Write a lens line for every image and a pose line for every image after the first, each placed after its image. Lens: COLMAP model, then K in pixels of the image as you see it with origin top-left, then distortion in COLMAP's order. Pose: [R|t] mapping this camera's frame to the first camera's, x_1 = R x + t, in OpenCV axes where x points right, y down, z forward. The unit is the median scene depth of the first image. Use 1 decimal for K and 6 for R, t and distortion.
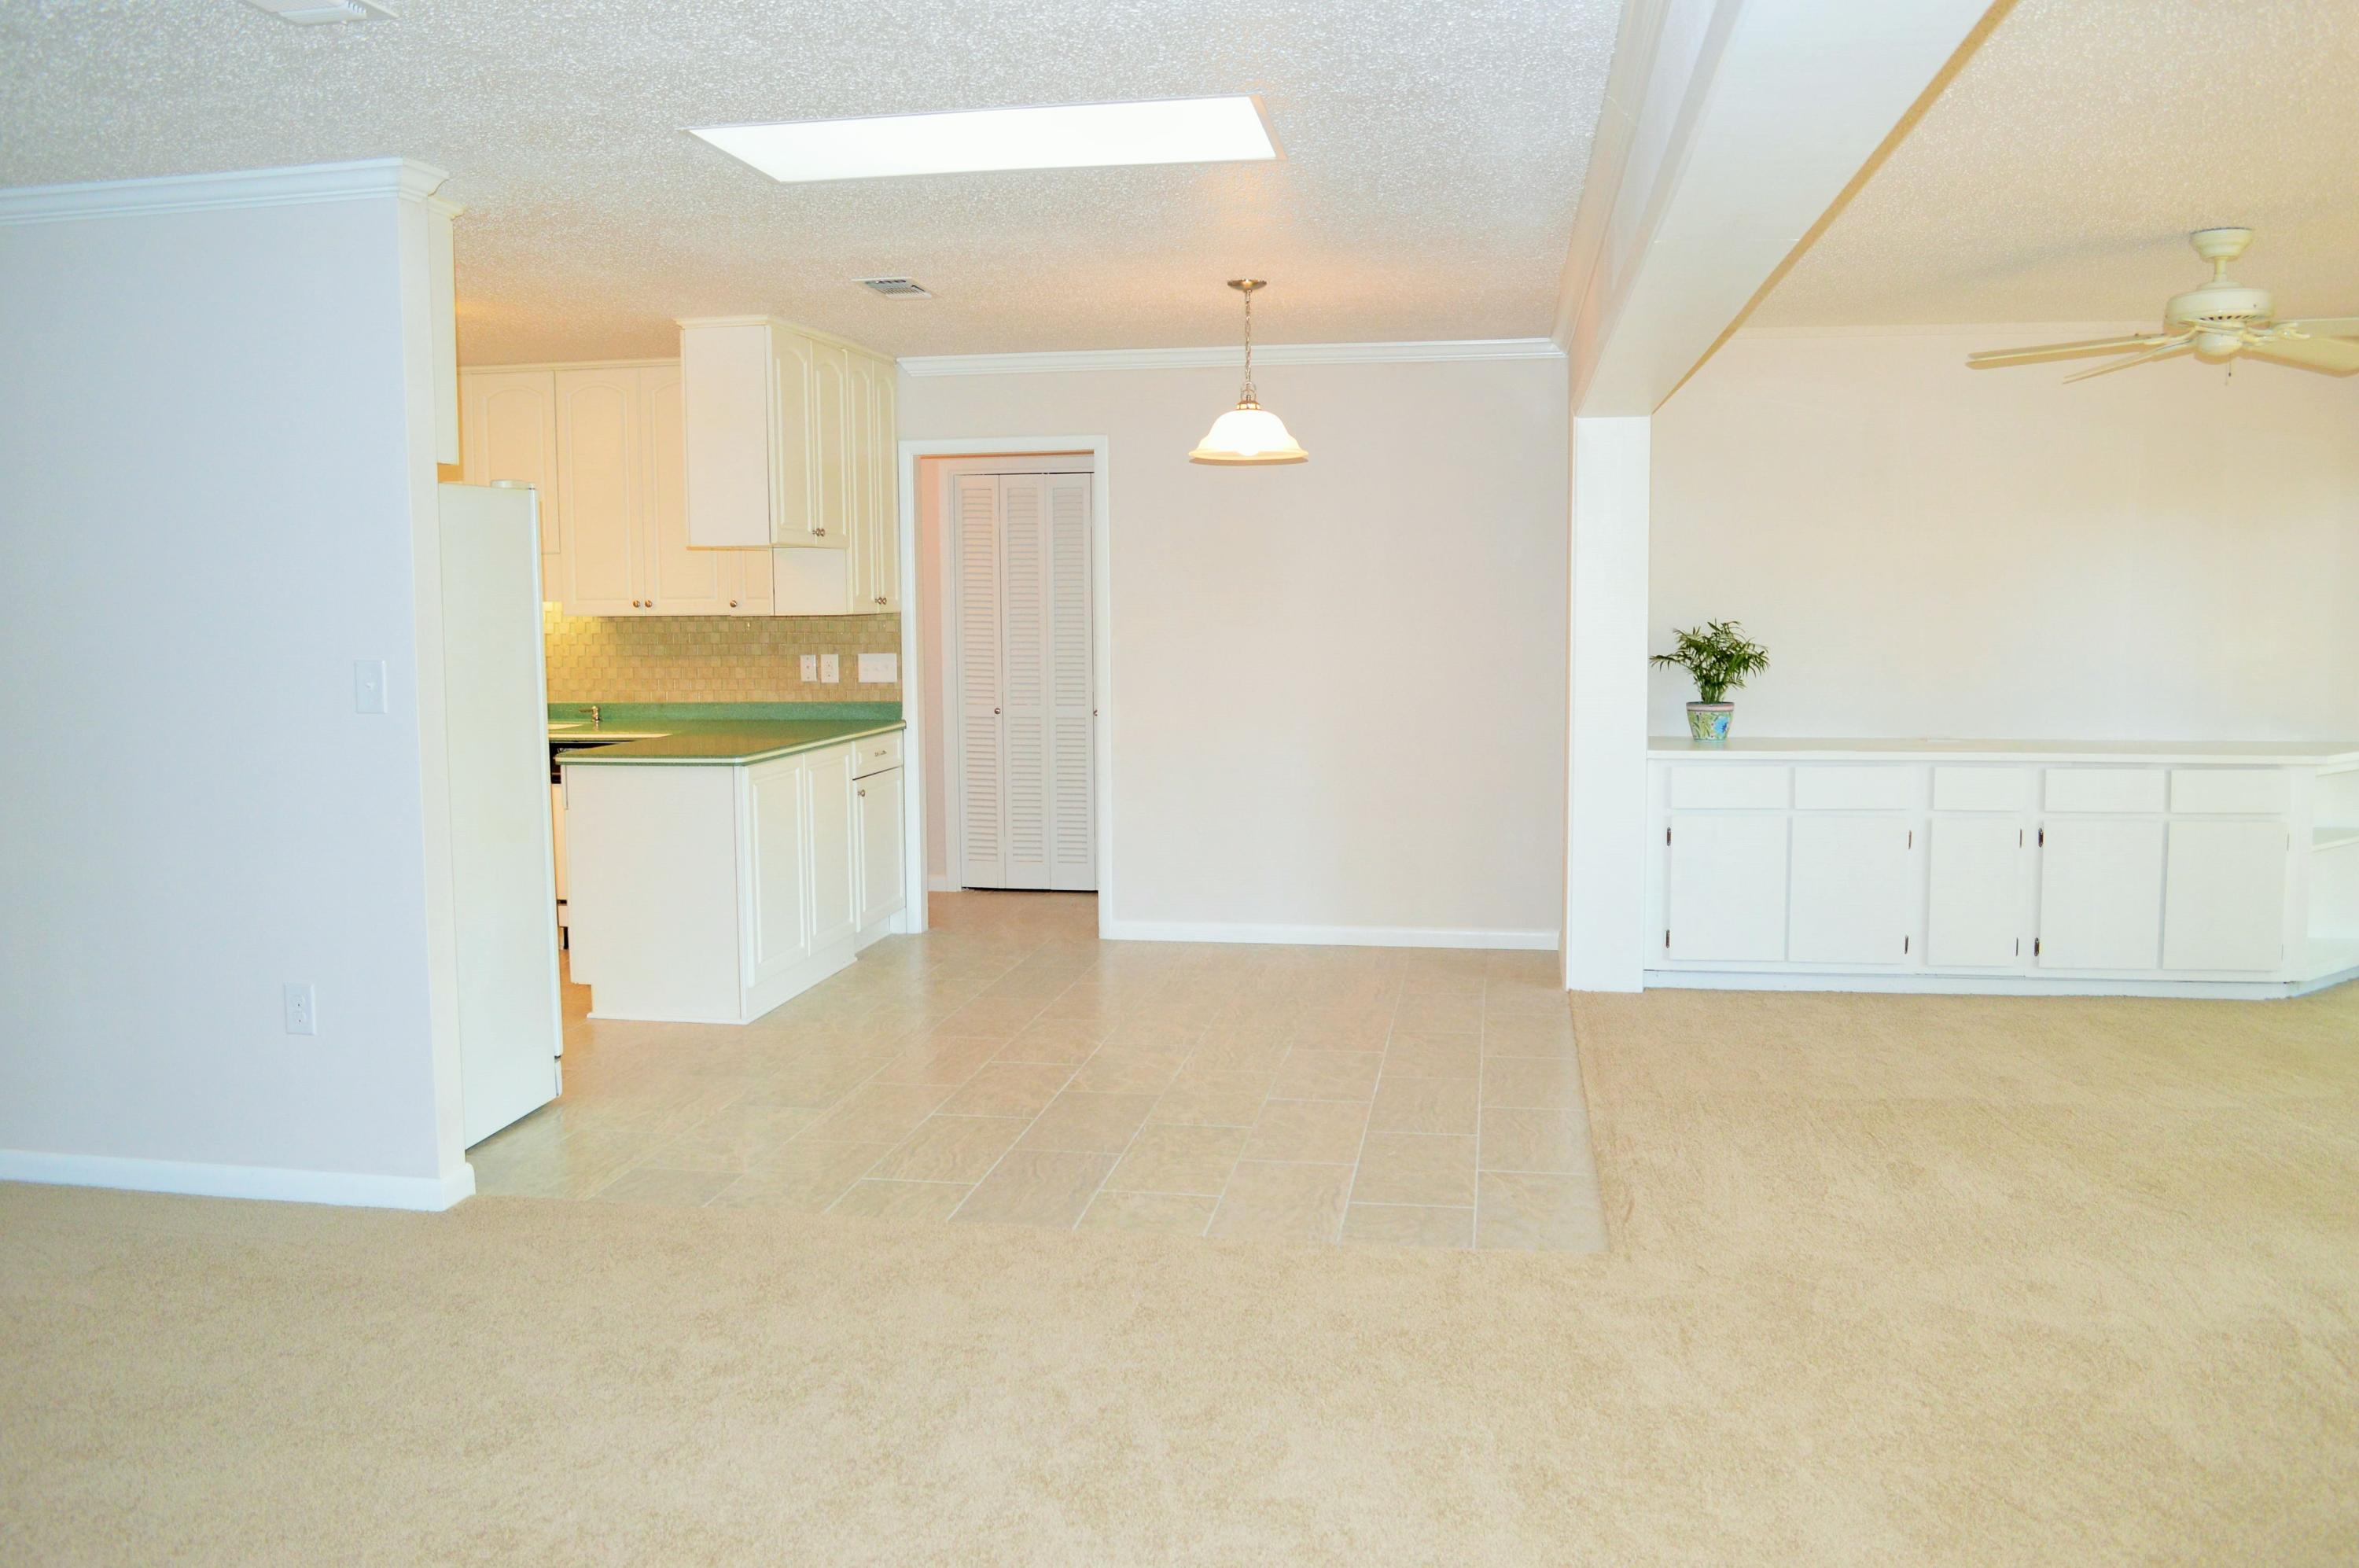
lens RADIAL K [[1874.5, 0, 1179.5], [0, 1874.5, 784.0], [0, 0, 1]] dist [-0.299472, 0.320781]
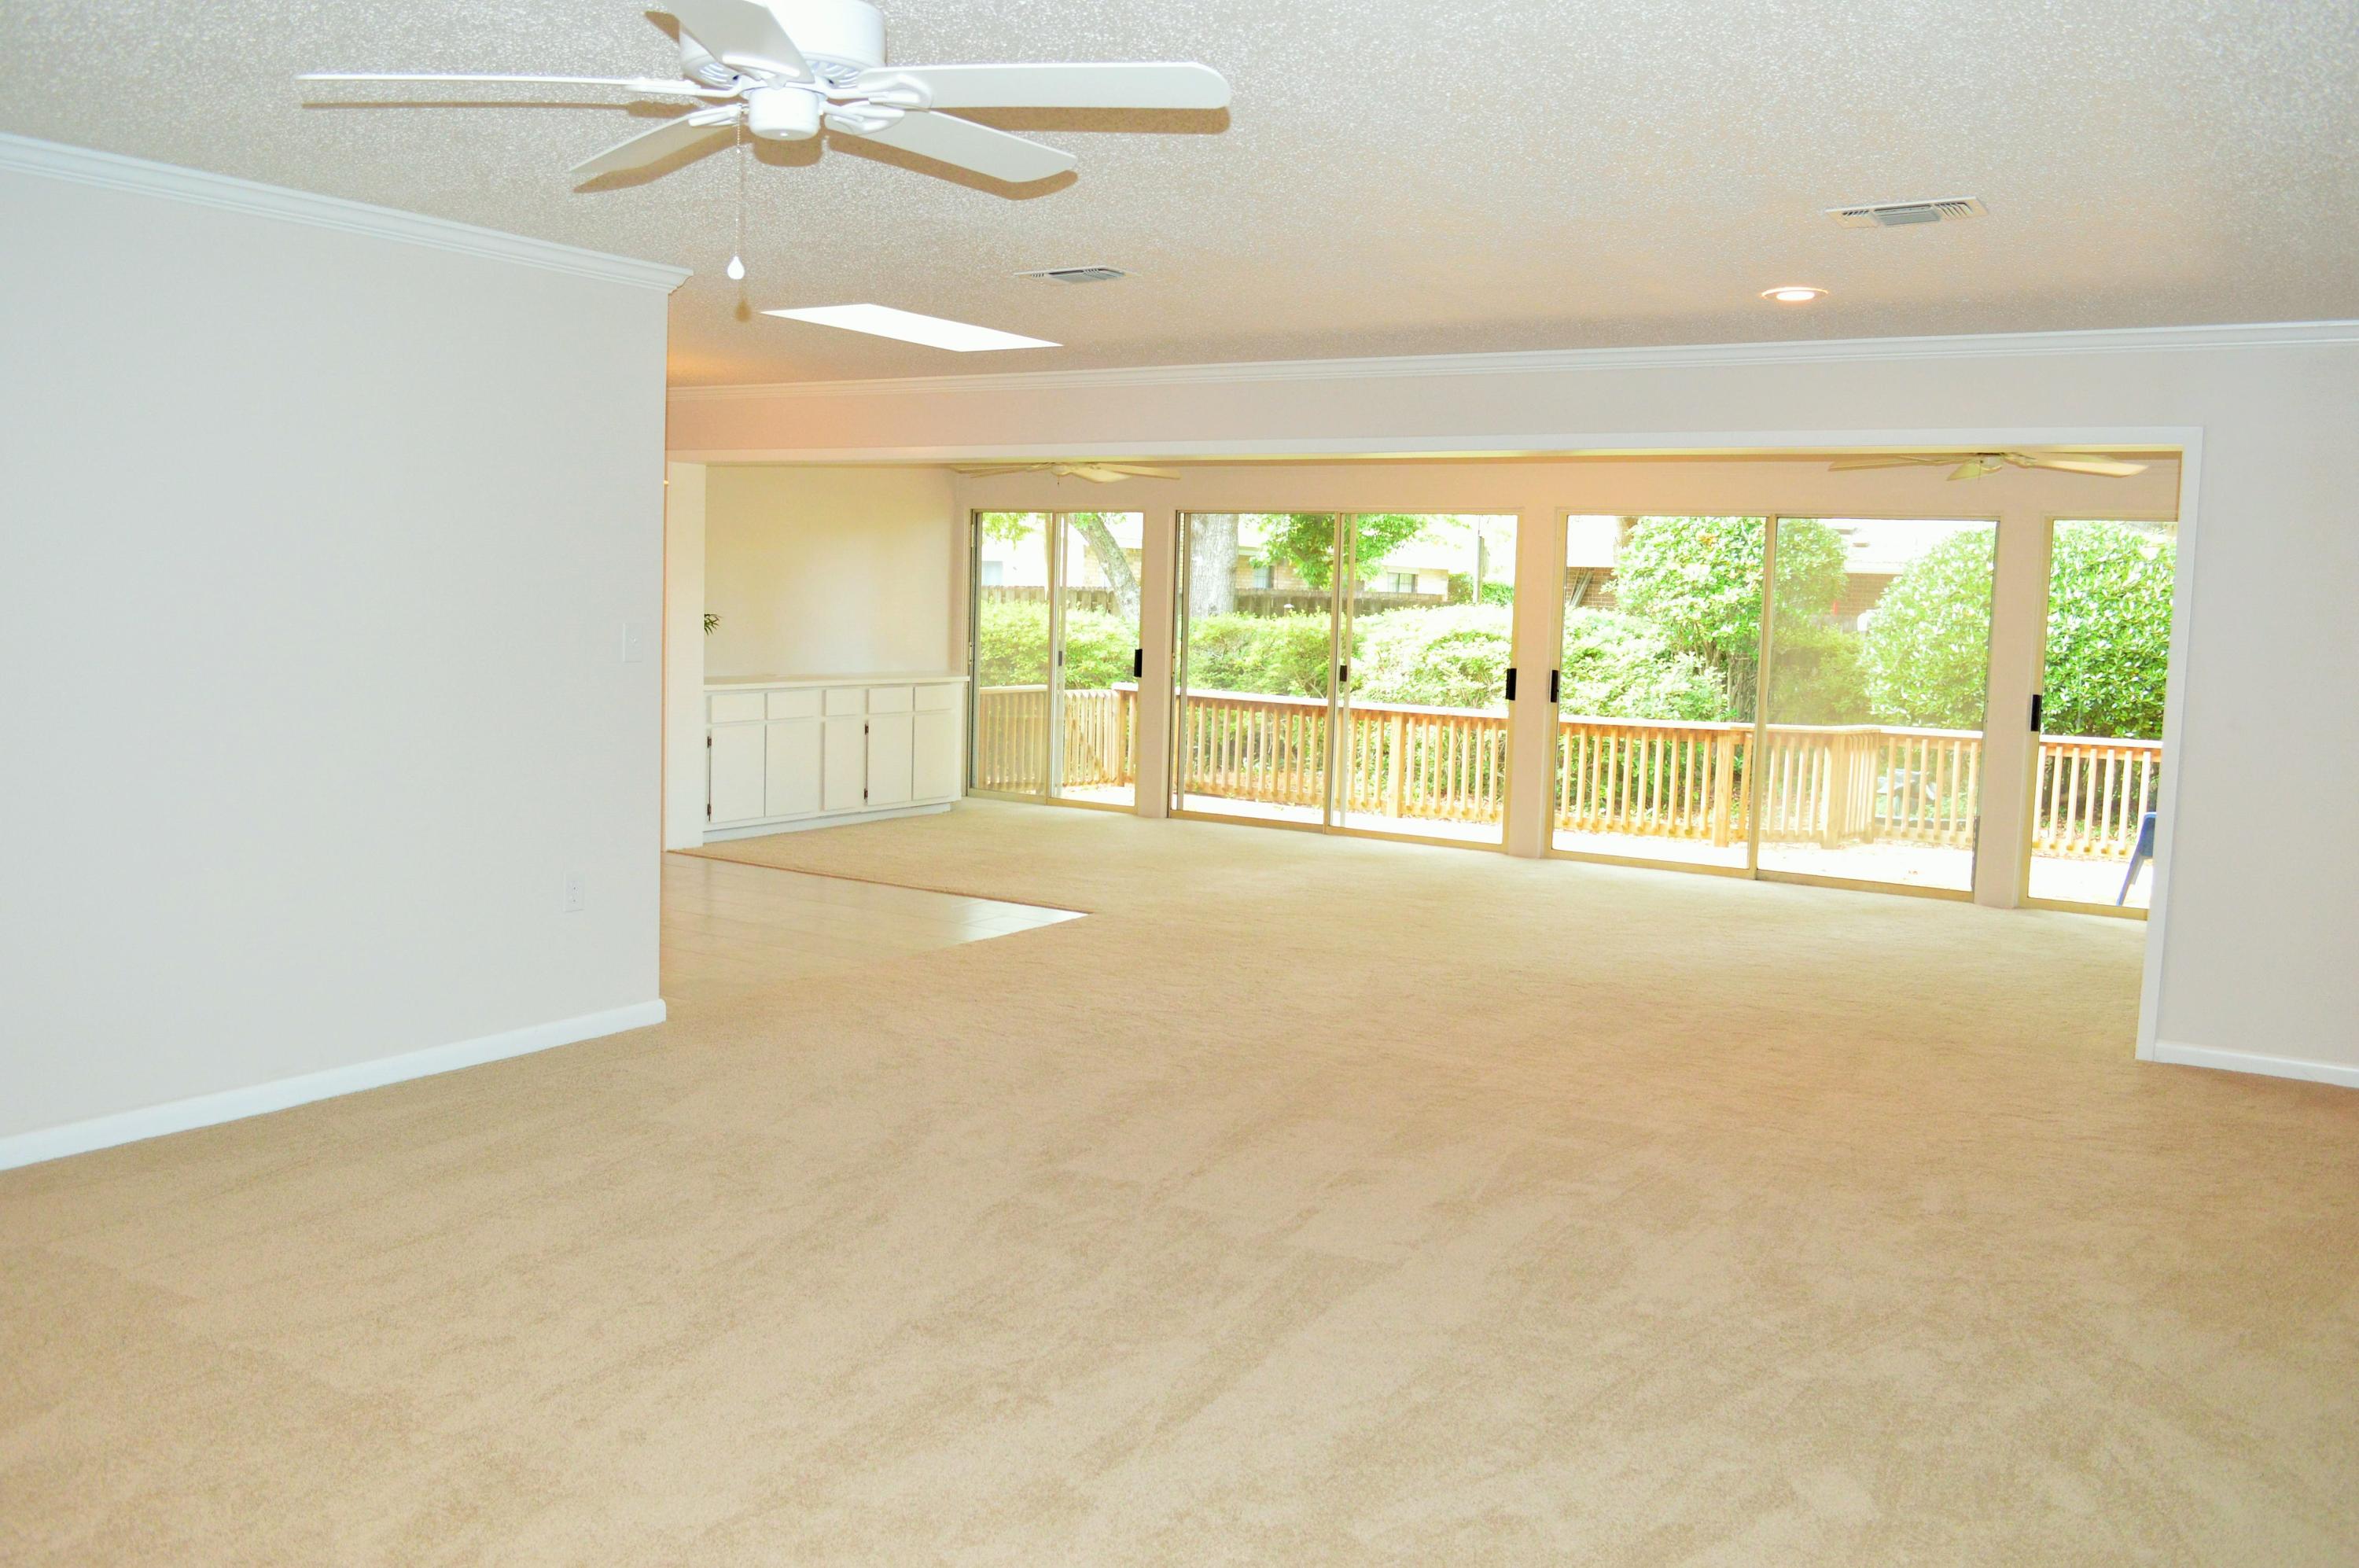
lens RADIAL K [[1874.5, 0, 1179.5], [0, 1874.5, 784.0], [0, 0, 1]] dist [-0.299472, 0.320781]
pose [[0.344361, -0.074651, 0.935865, -1.033507], [0.048096, 0.996928, 0.061824, -0.012968], [-0.937605, 0.023722, 0.346893, 0.086593]]
